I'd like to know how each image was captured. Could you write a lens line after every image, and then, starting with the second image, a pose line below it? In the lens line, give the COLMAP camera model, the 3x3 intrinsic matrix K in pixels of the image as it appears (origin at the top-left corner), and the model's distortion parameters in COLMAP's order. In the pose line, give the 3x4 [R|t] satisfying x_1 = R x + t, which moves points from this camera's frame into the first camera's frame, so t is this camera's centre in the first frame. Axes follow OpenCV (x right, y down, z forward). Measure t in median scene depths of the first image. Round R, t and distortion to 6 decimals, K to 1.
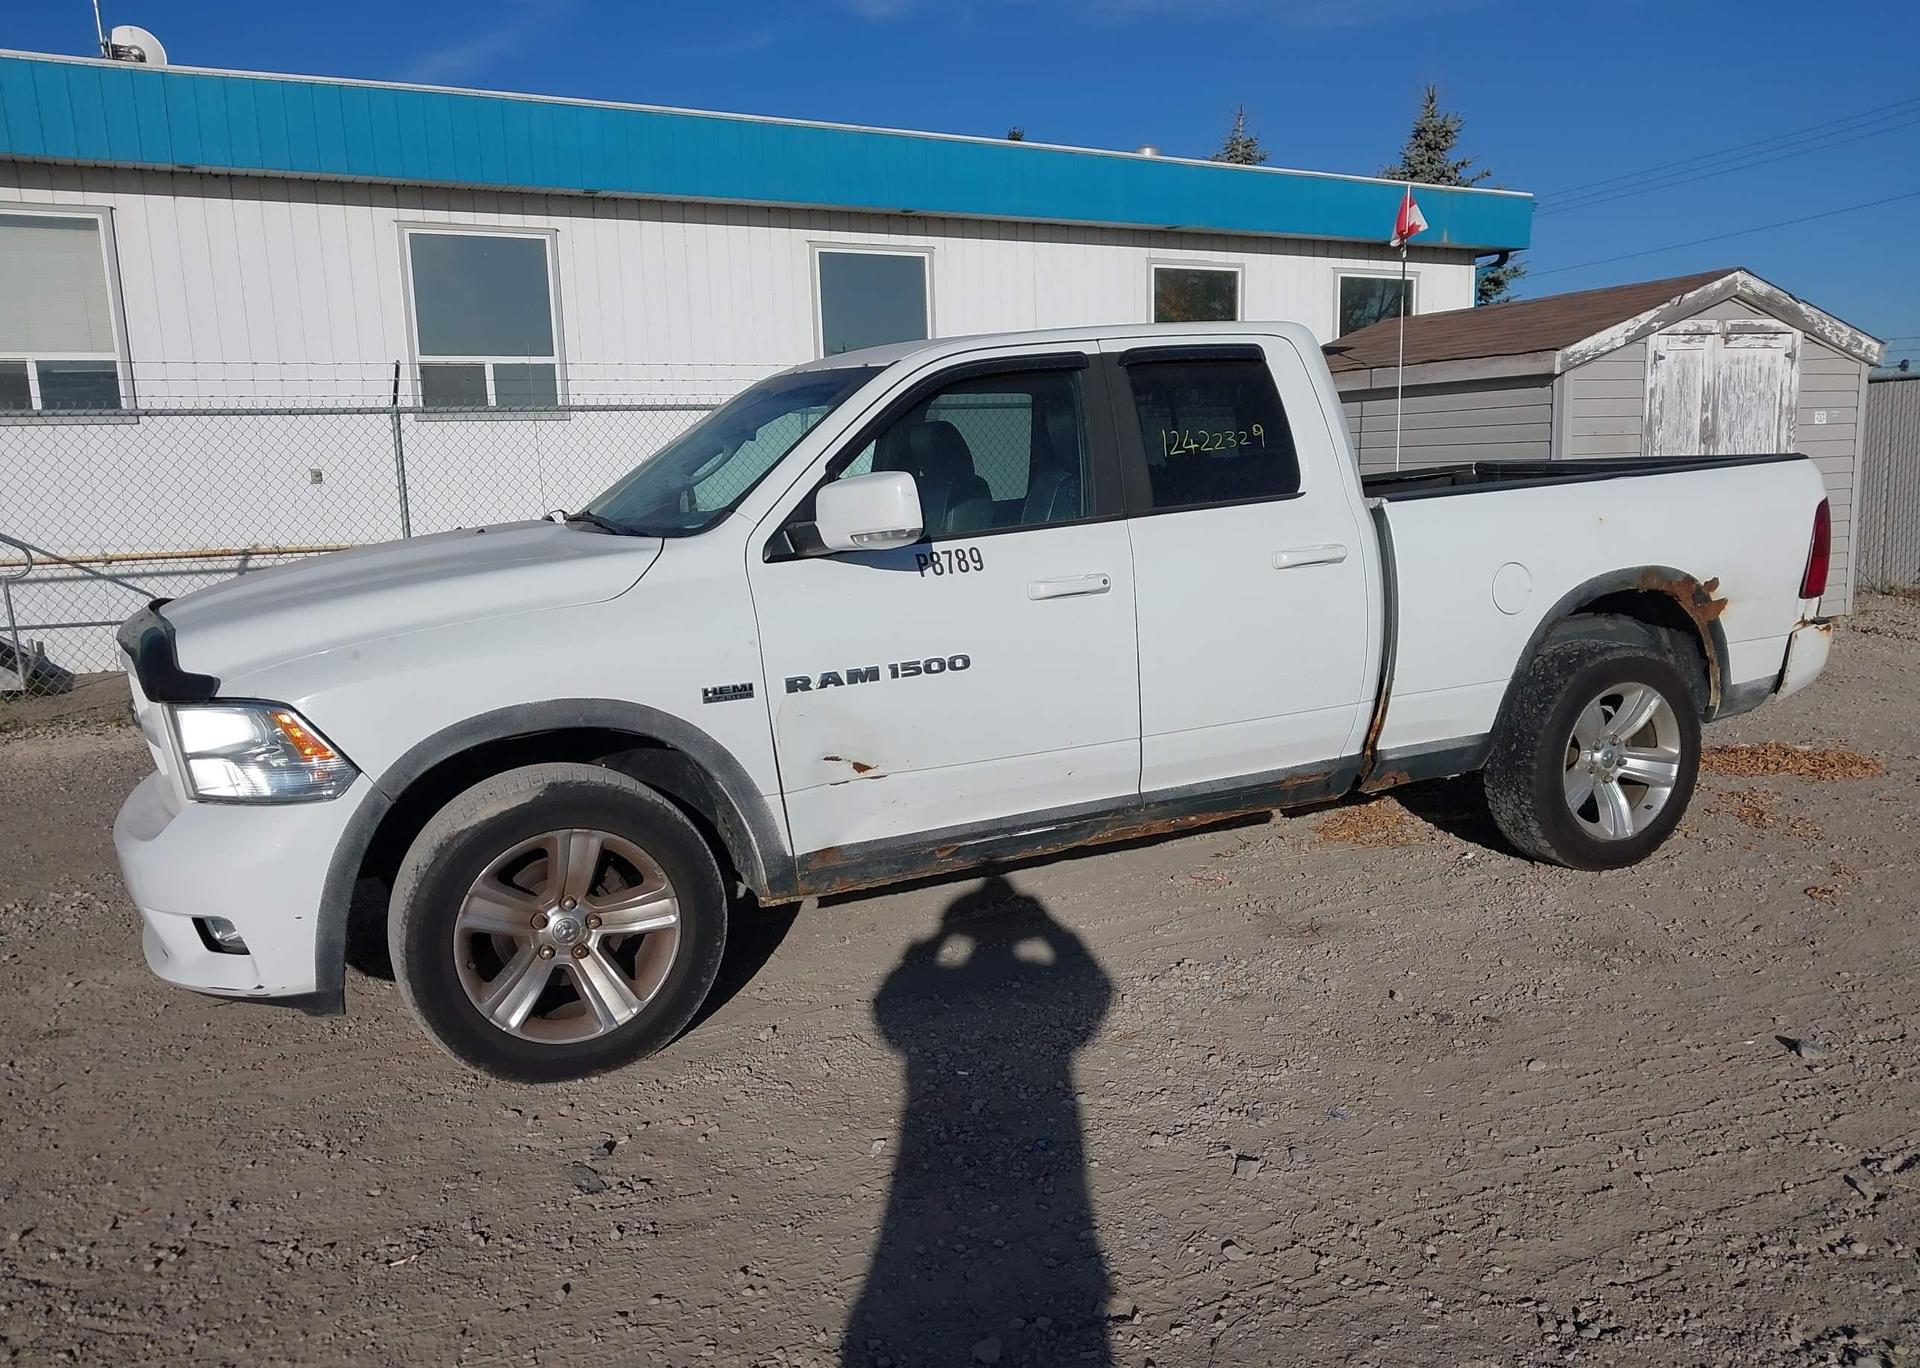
lens RADIAL K [[1534.4, 0, 951.5], [0, 1534.4, 694.5], [0, 0, 1]] dist [0.028450, -0.024043]
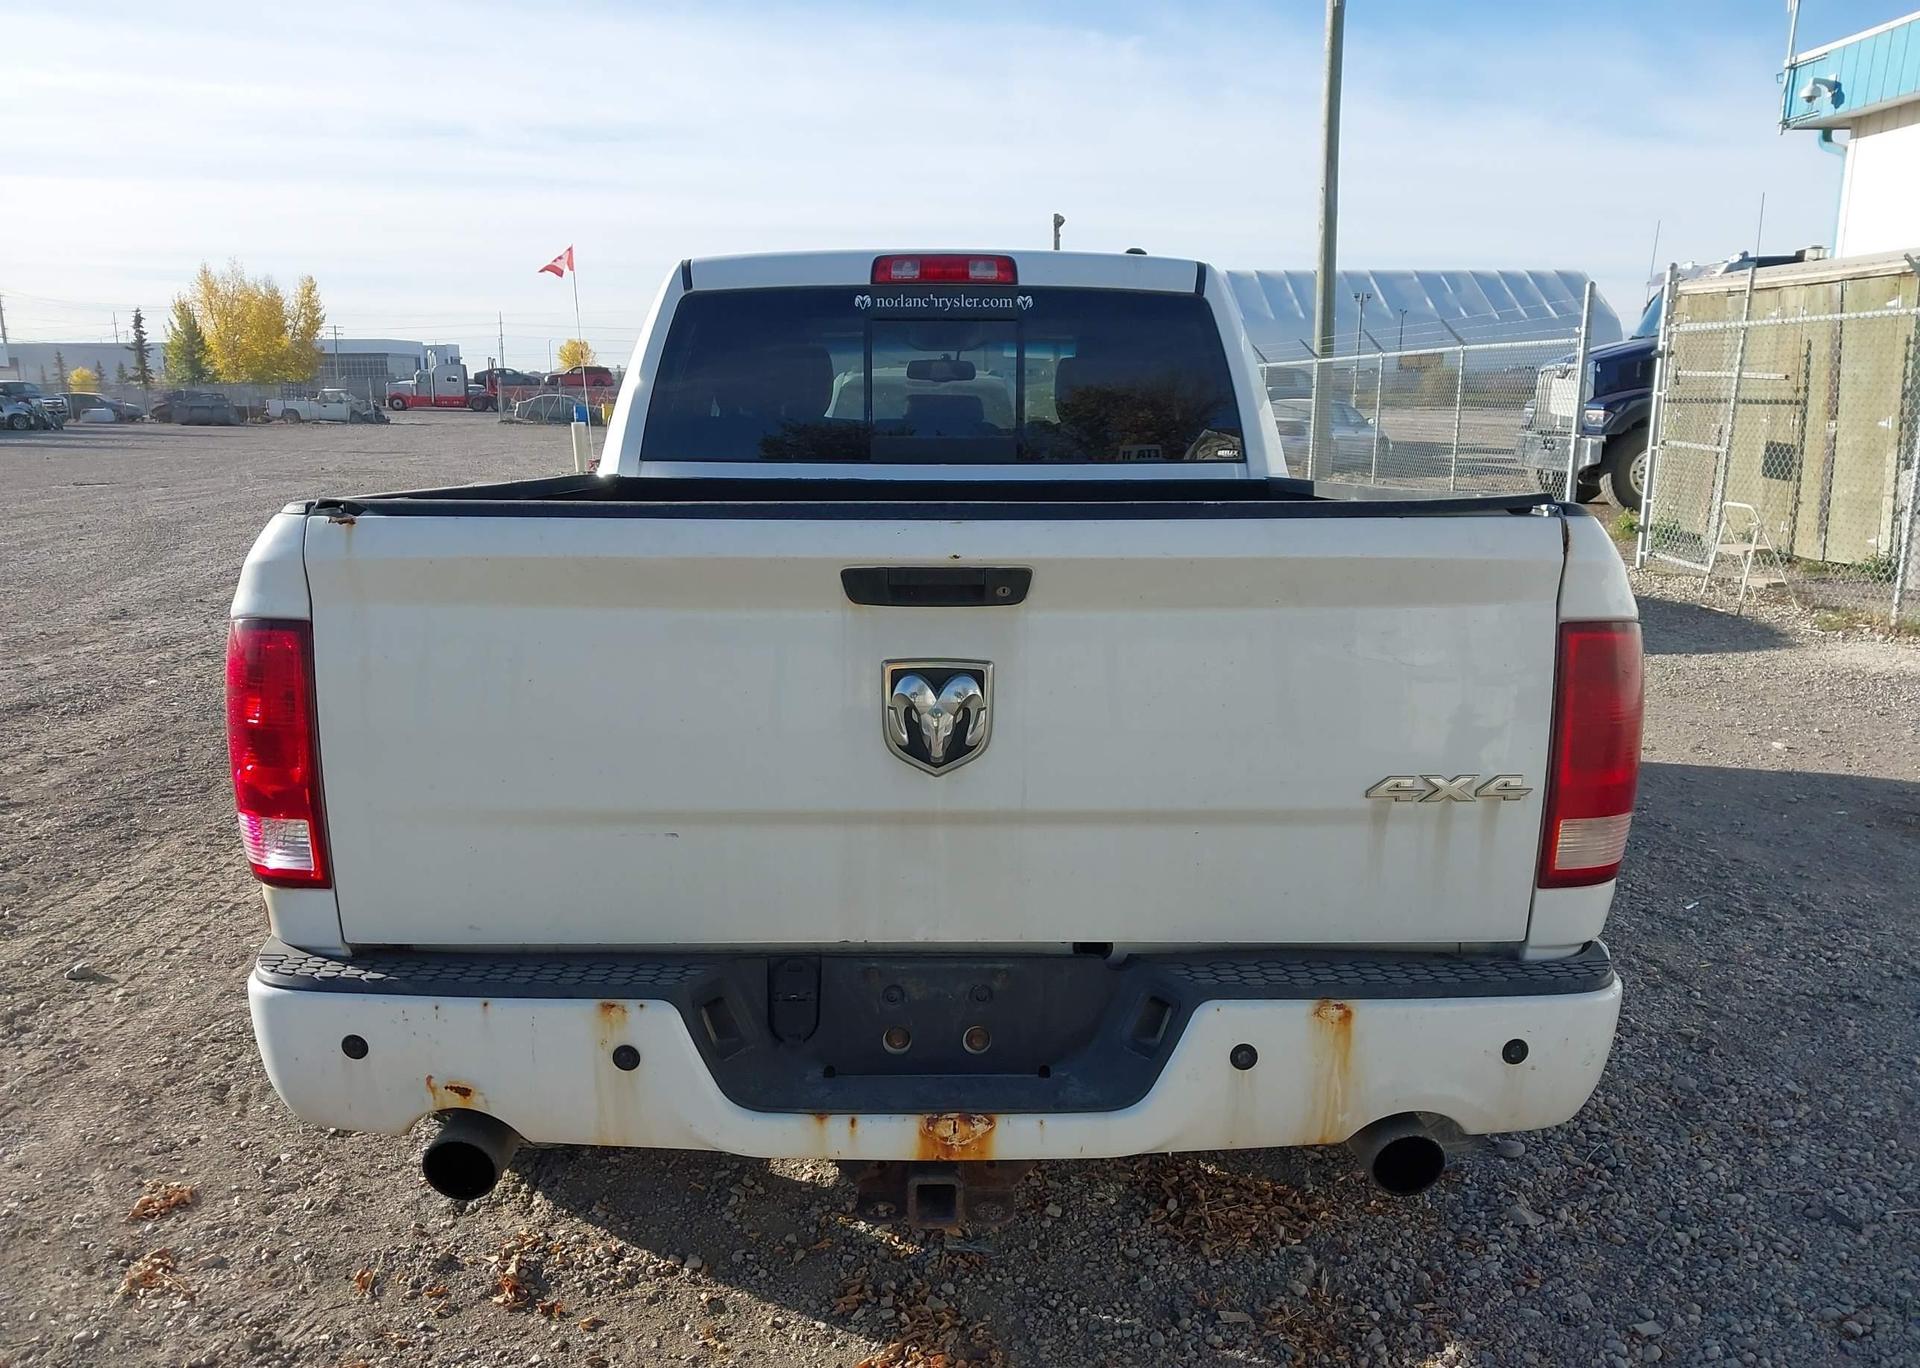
lens RADIAL K [[1534.4, 0, 934.2], [0, 1534.4, 695.1], [0, 0, 1]] dist [0.028450, -0.024043]
pose [[-0.423798, 0.212956, -0.880366, 0.902389], [-0.117193, 0.950905, 0.286435, -0.256779], [0.898143, 0.224564, -0.378035, 1.411365]]
